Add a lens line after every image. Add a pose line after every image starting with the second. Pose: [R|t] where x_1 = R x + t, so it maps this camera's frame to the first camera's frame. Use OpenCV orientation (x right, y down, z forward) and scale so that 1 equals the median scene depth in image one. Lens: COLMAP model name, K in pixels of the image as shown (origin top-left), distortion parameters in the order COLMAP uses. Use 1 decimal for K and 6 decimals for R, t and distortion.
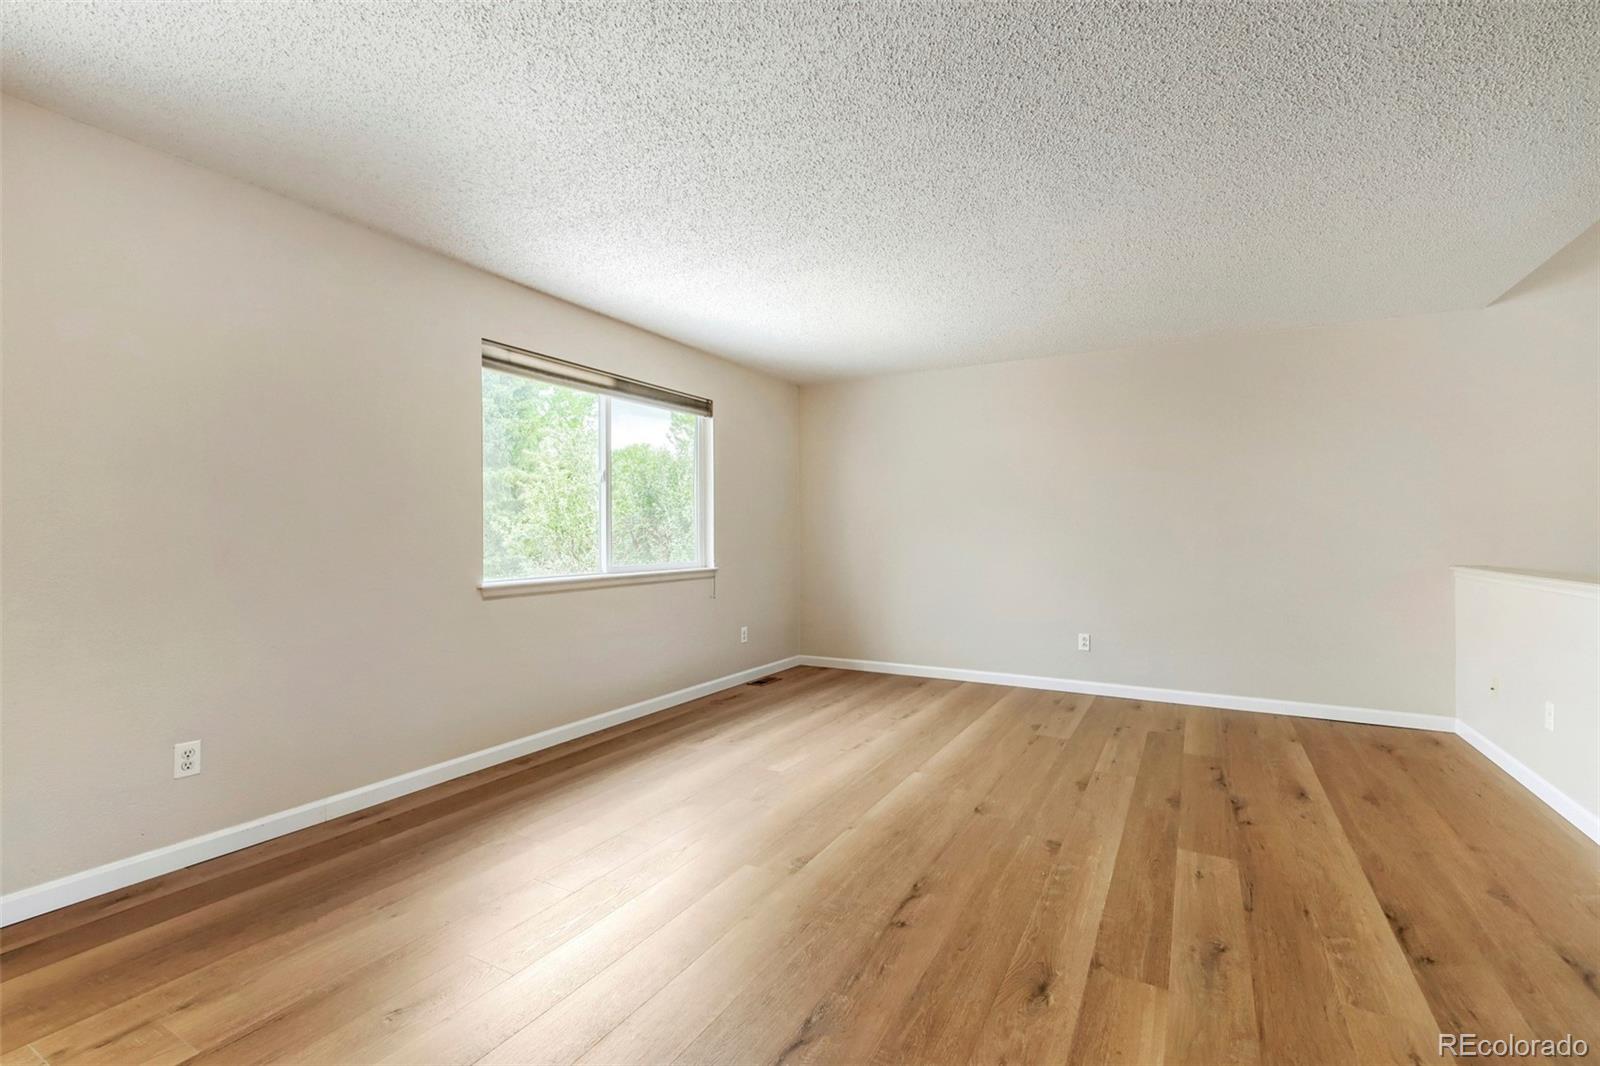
lens RADIAL K [[696.8, 0, 805.9], [0, 696.8, 526.2], [0, 0, 1]] dist [0.009239, -0.005883]
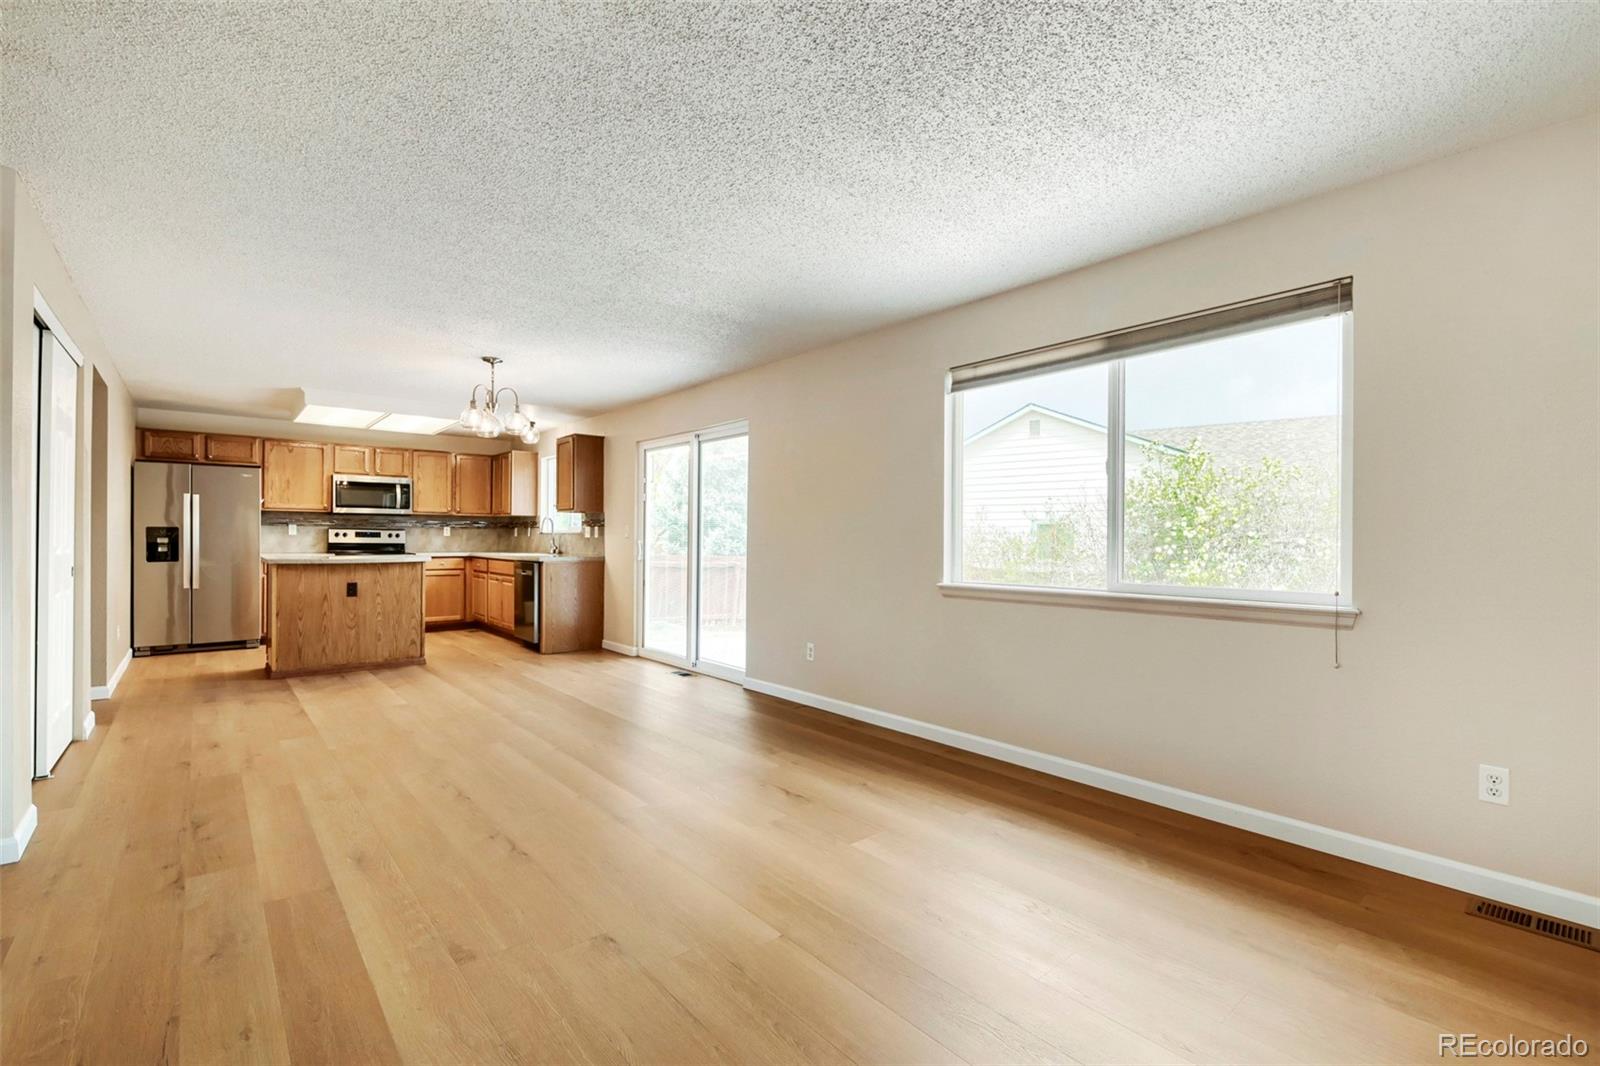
lens RADIAL K [[702.3, 0, 830.4], [0, 702.3, 538.1], [0, 0, 1]] dist [0.000754, -0.007492]
pose [[-0.326422, -0.002630, -0.945221, 0.757537], [0.007146, 0.999961, -0.005251, 0.014264], [0.945197, -0.008469, -0.326390, 1.311974]]
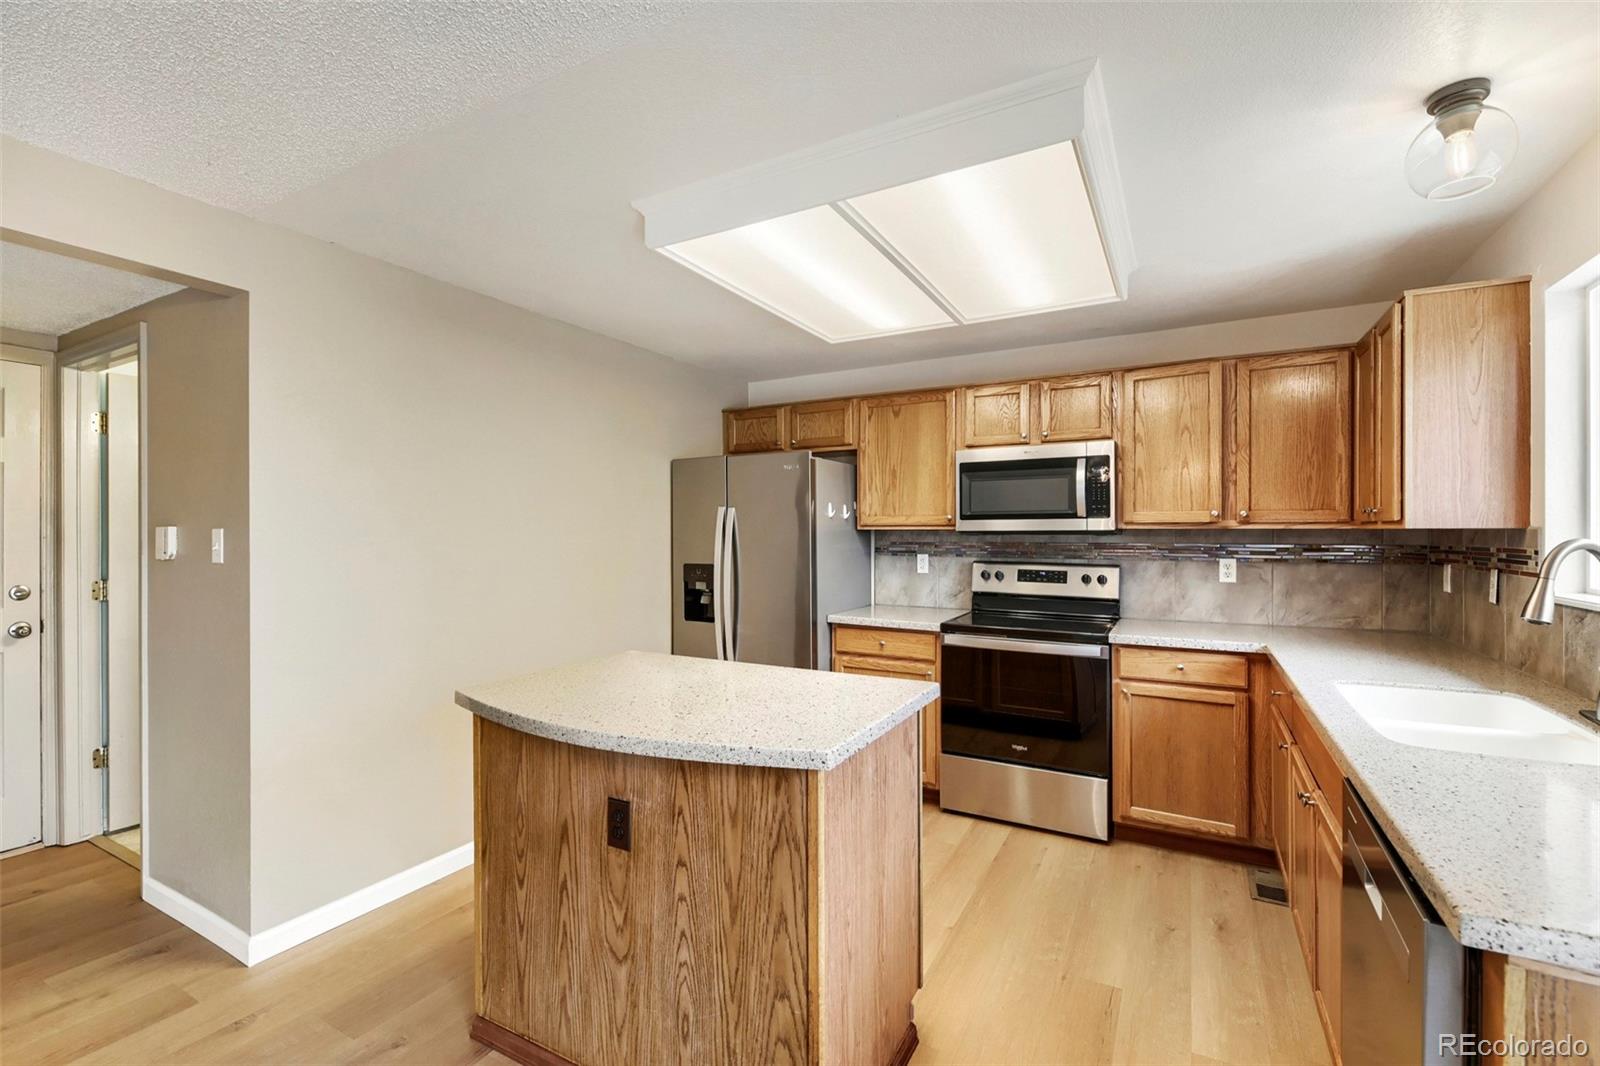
lens RADIAL K [[696.8, 0, 800.8], [0, 696.8, 538.8], [0, 0, 1]] dist [0.009239, -0.005883]
pose [[-0.999996, 0.000181, -0.002938, -0.743245], [0.000205, 0.999967, -0.008118, -0.079376], [0.002937, -0.008119, -0.999963, 0.012071]]
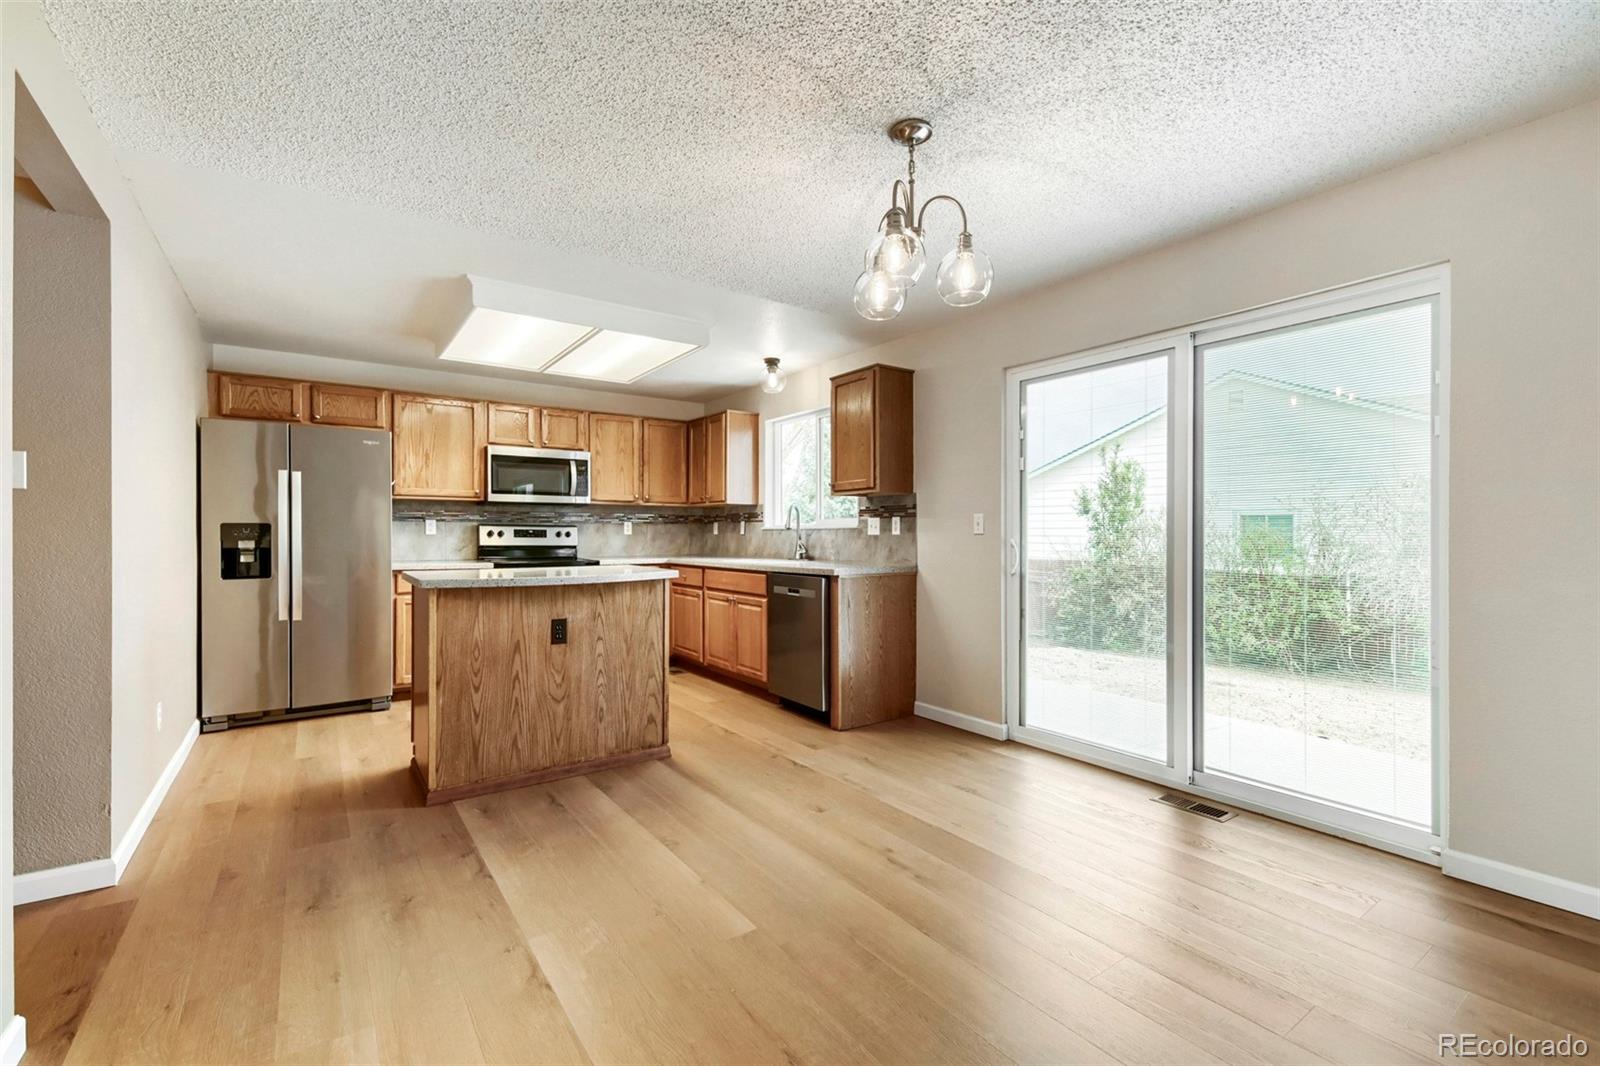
lens RADIAL K [[696.8, 0, 821.7], [0, 696.8, 531.9], [0, 0, 1]] dist [0.009239, -0.005883]
pose [[-0.418776, -0.004131, -0.908080, 0.175005], [0.014526, 0.999831, -0.011247, 0.002547], [0.907973, -0.017901, -0.418645, 0.272128]]
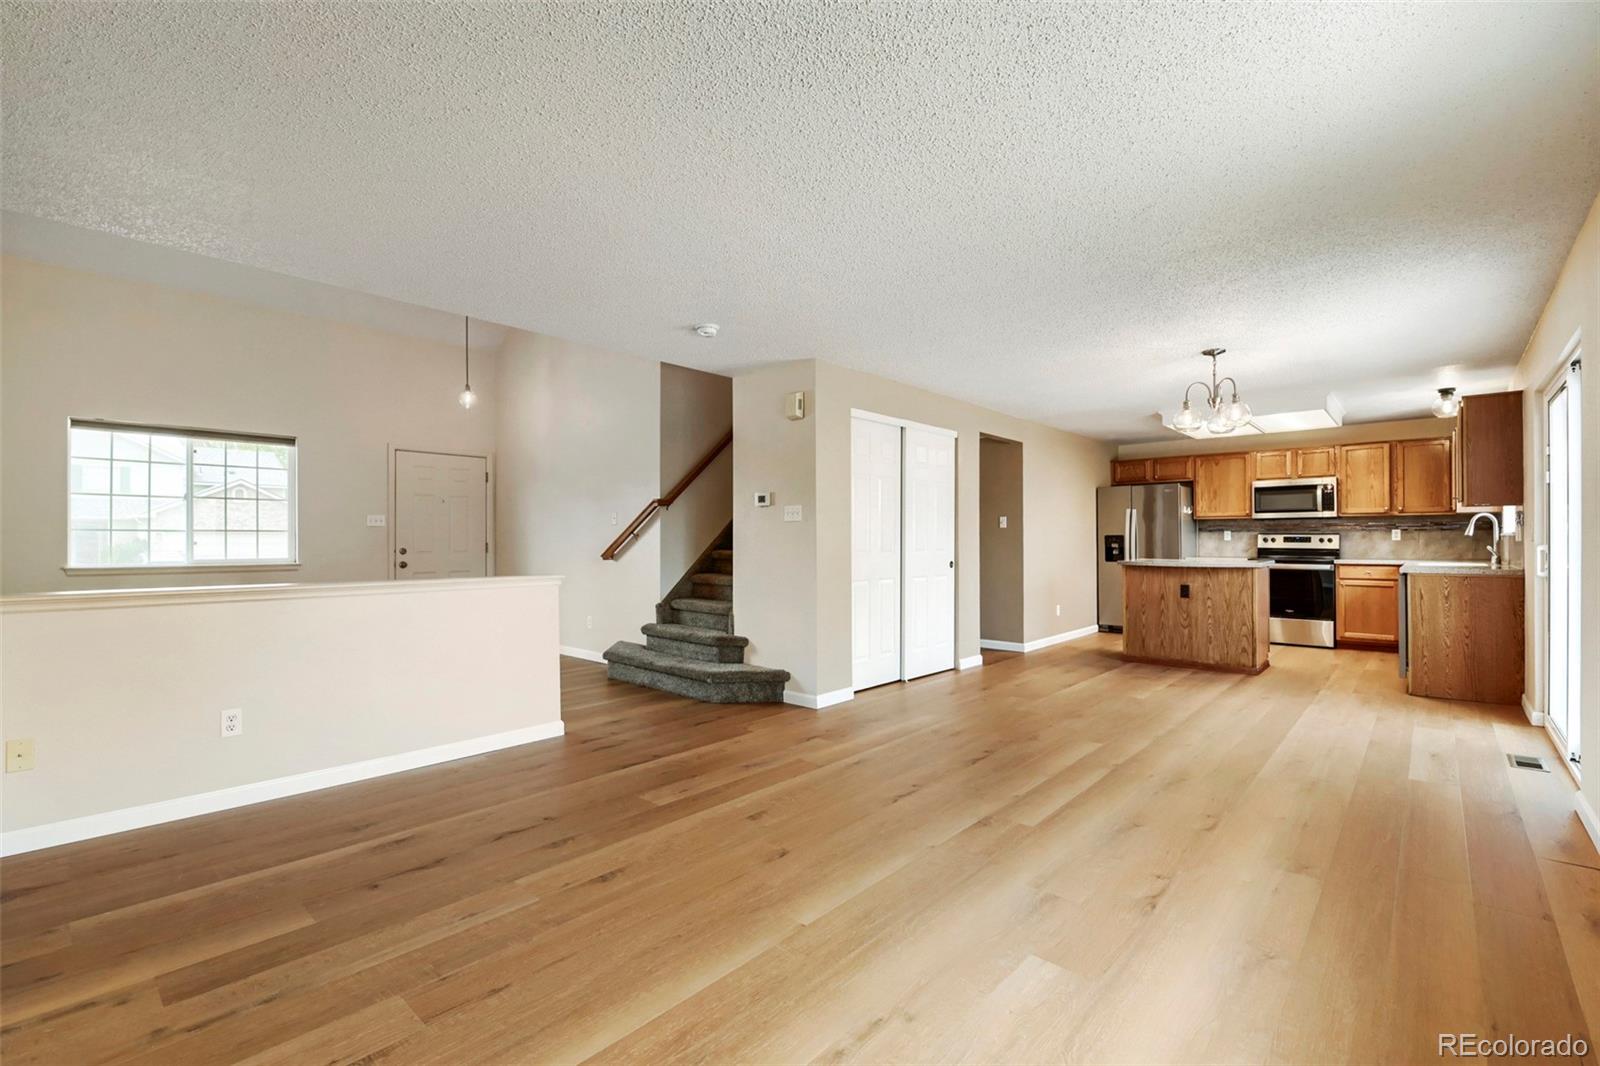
lens RADIAL K [[696.8, 0, 794.5], [0, 696.8, 541.5], [0, 0, 1]] dist [0.009239, -0.005883]
pose [[-0.972463, 0.001333, 0.233055, 0.020463], [-0.001622, 0.999921, -0.012485, 0.016382], [-0.233053, -0.012519, -0.972383, 1.704686]]
